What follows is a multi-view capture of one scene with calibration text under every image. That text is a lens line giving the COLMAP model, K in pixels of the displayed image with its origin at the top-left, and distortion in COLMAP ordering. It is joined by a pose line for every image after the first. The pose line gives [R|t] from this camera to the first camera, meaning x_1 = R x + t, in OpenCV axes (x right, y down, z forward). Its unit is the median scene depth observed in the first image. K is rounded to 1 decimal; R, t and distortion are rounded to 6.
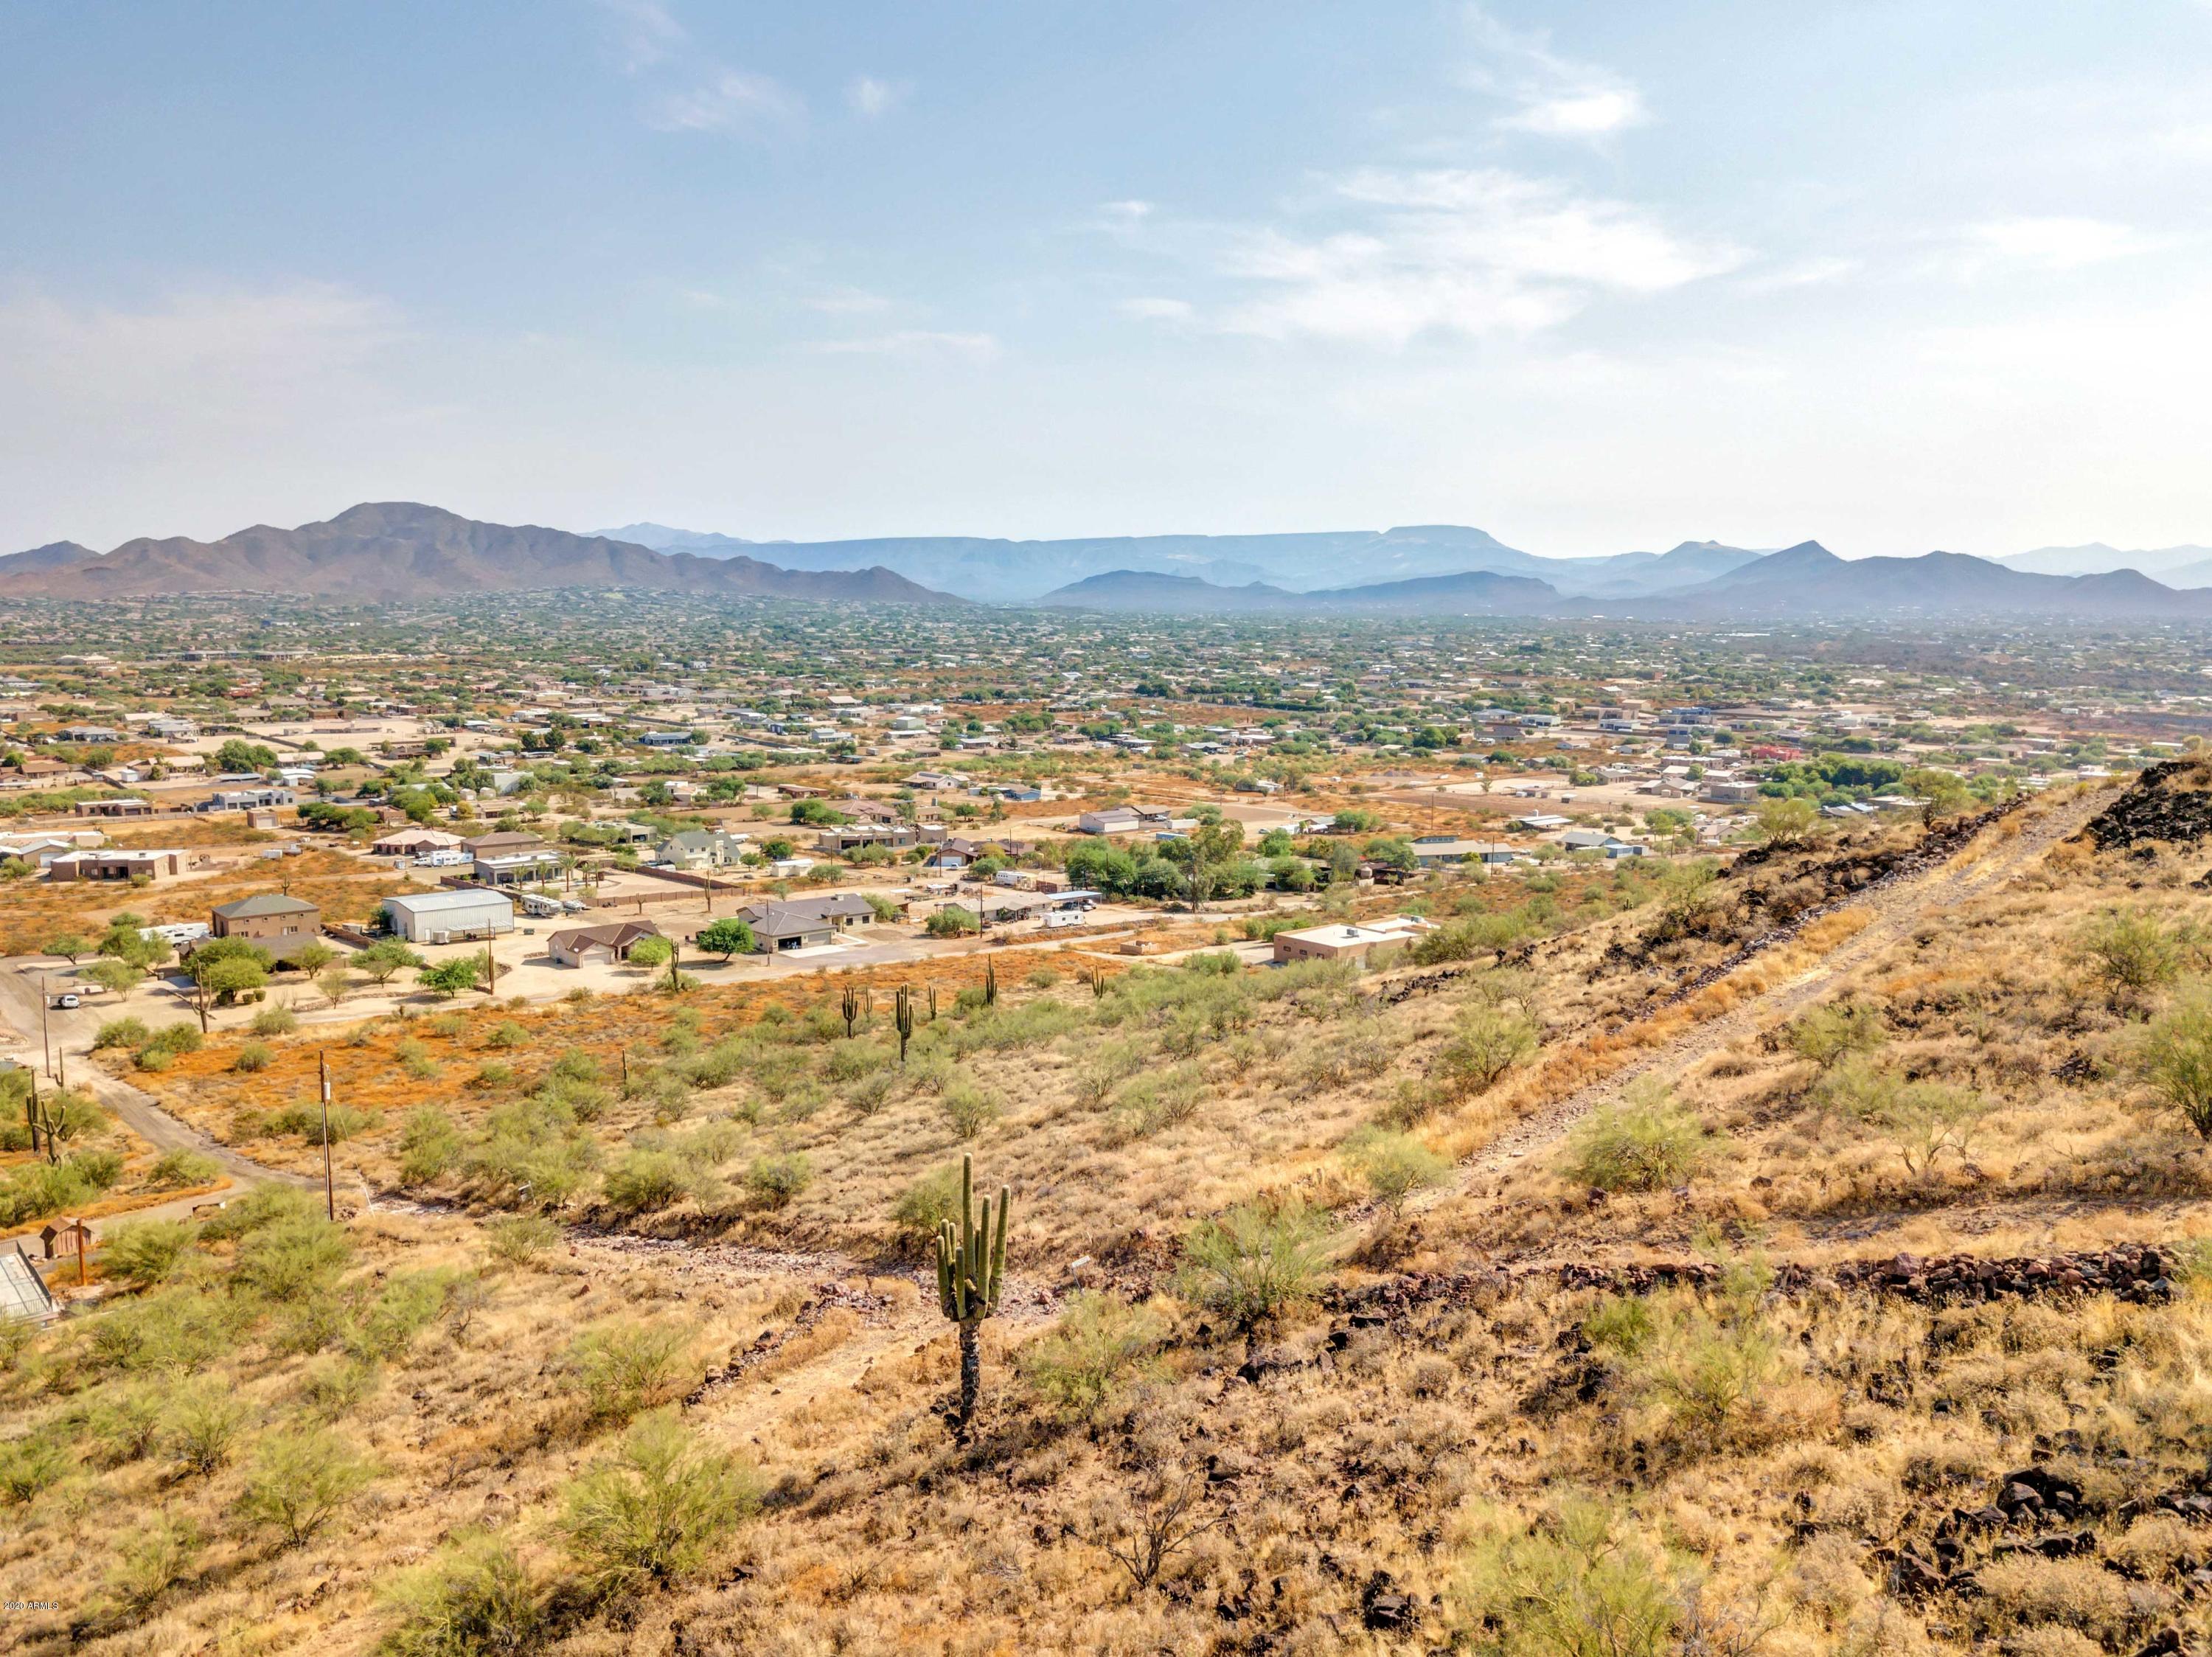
lens RADIAL K [[1655.6, 0, 1106.0], [0, 1655.6, 828.5], [0, 0, 1]] dist [0.001244, 0.023371]
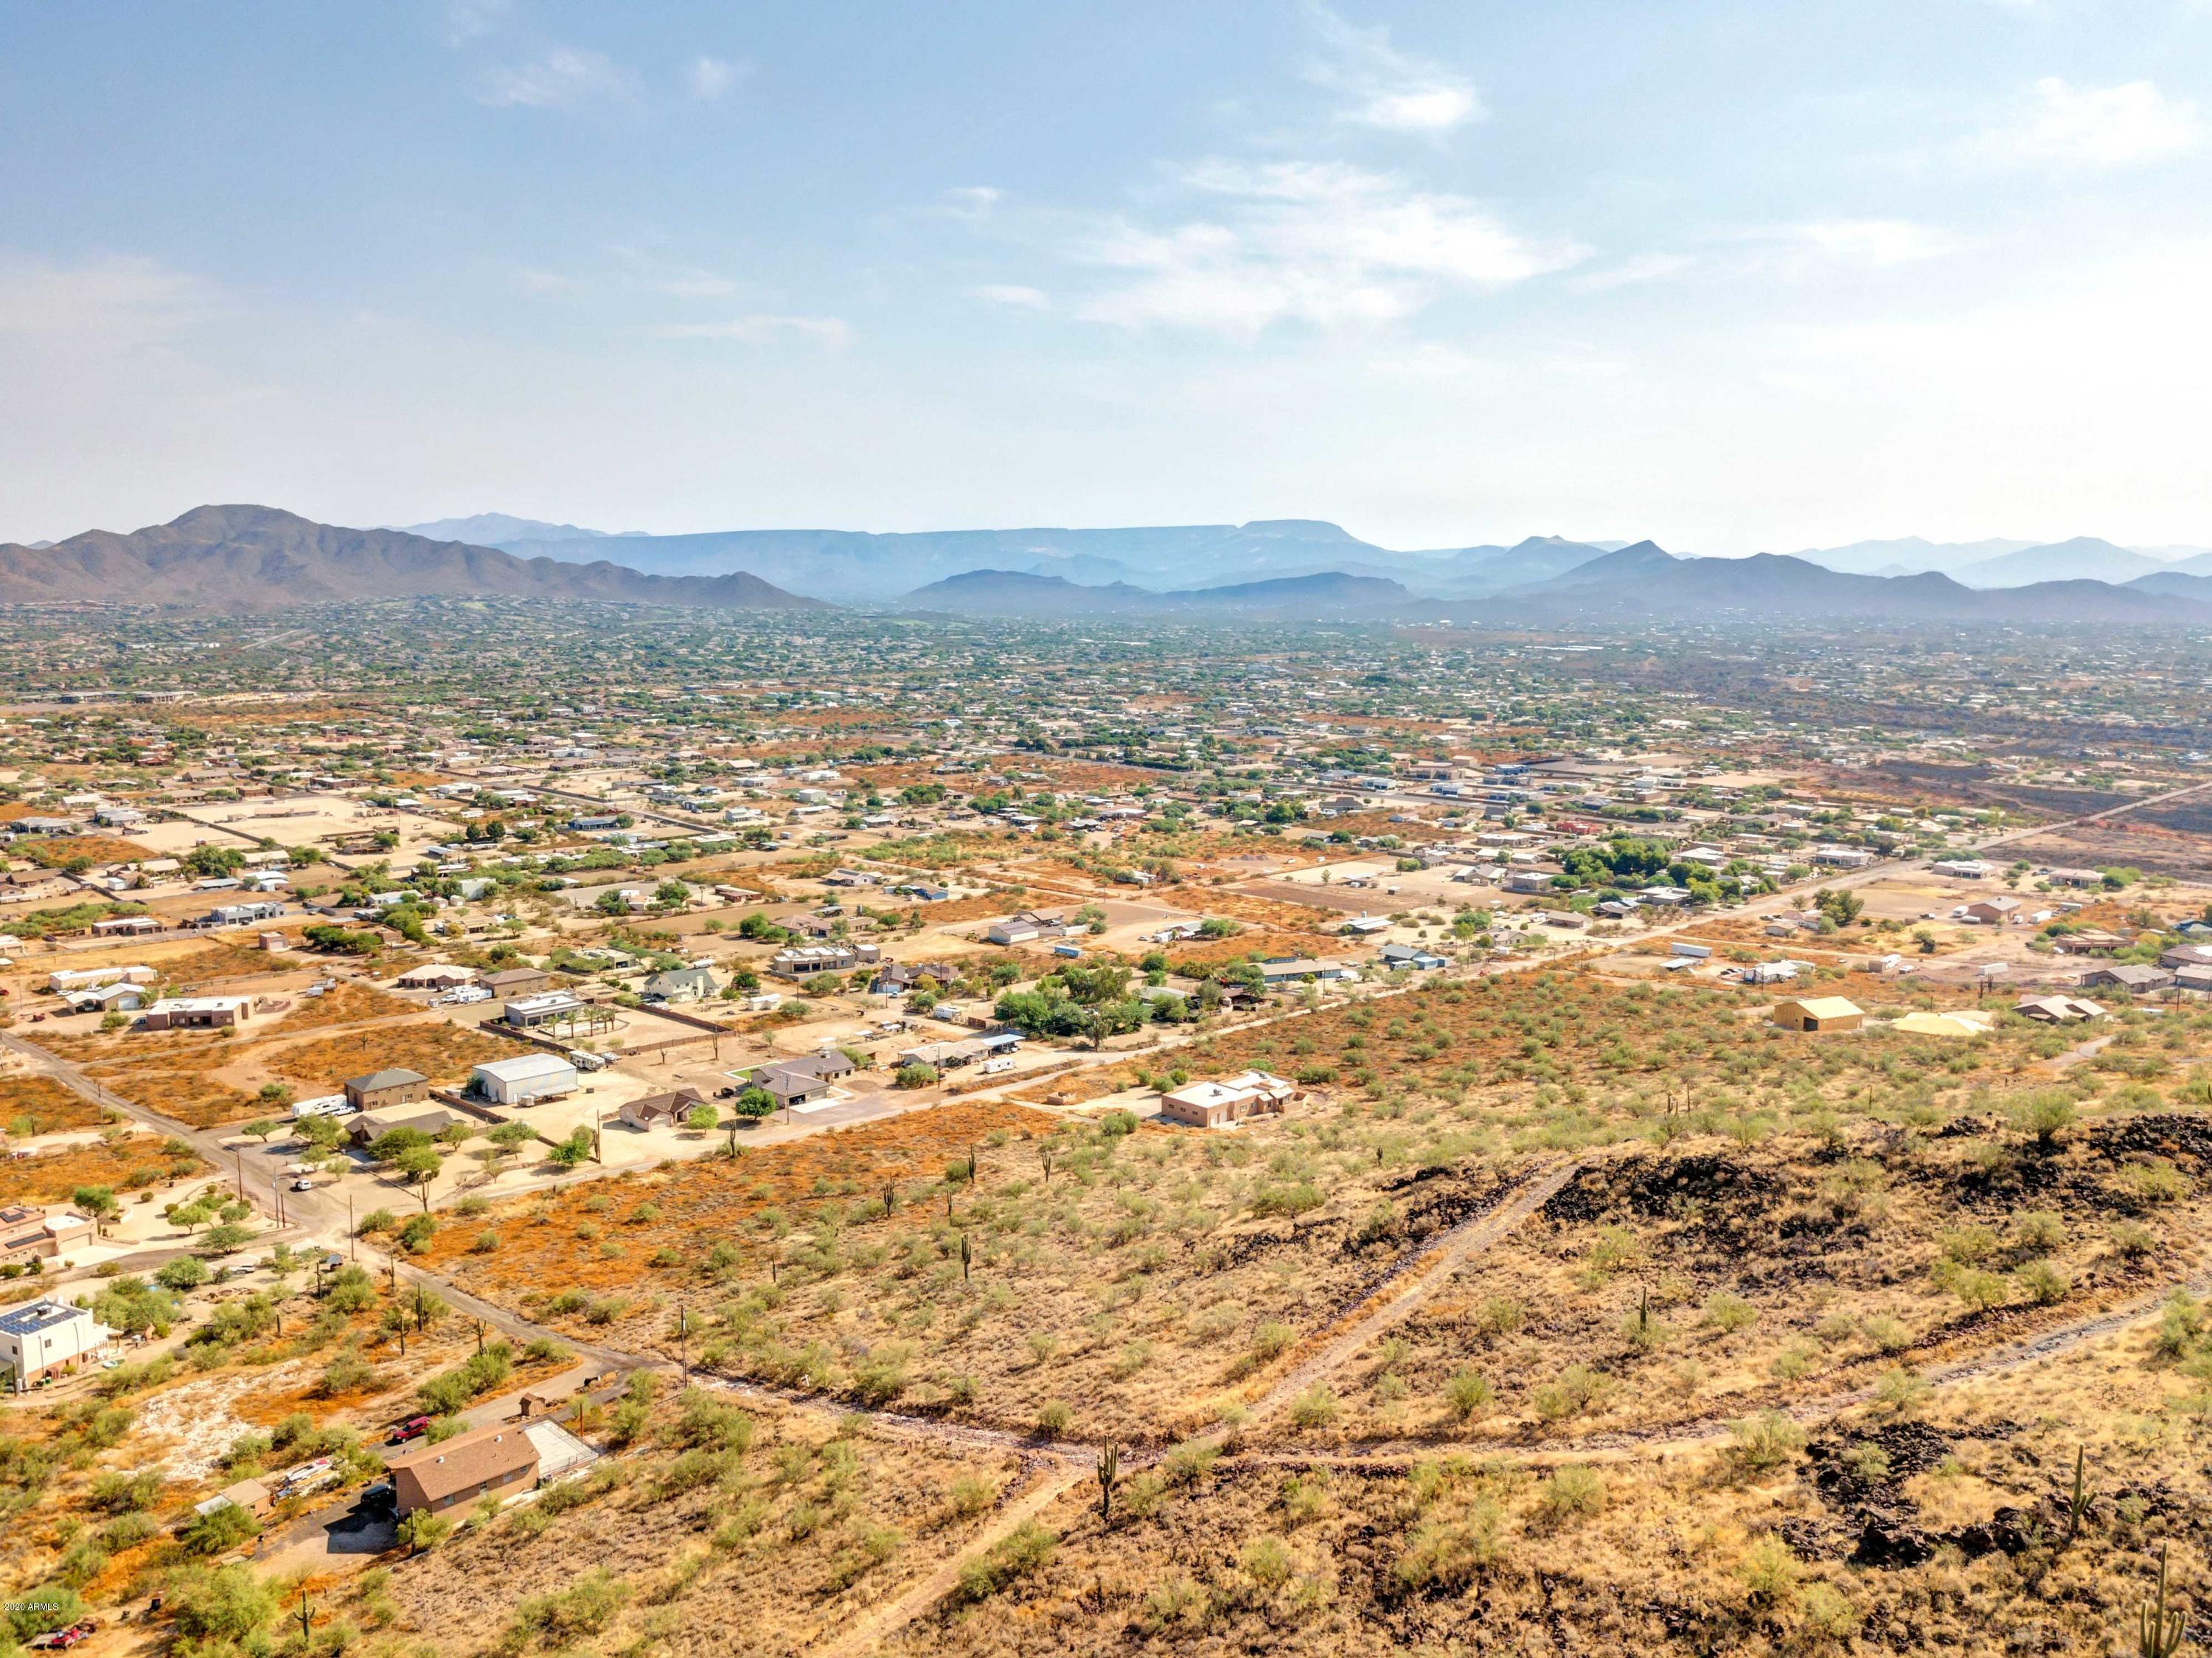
lens RADIAL K [[1655.8, 0, 1106.0], [0, 1655.8, 829.0], [0, 0, 1]] dist [0.001244, 0.023371]
pose [[0.996483, -0.011765, 0.082966, -0.022806], [0.011098, 0.999902, 0.008489, -0.068934], [-0.083058, -0.007538, 0.996516, -0.151746]]
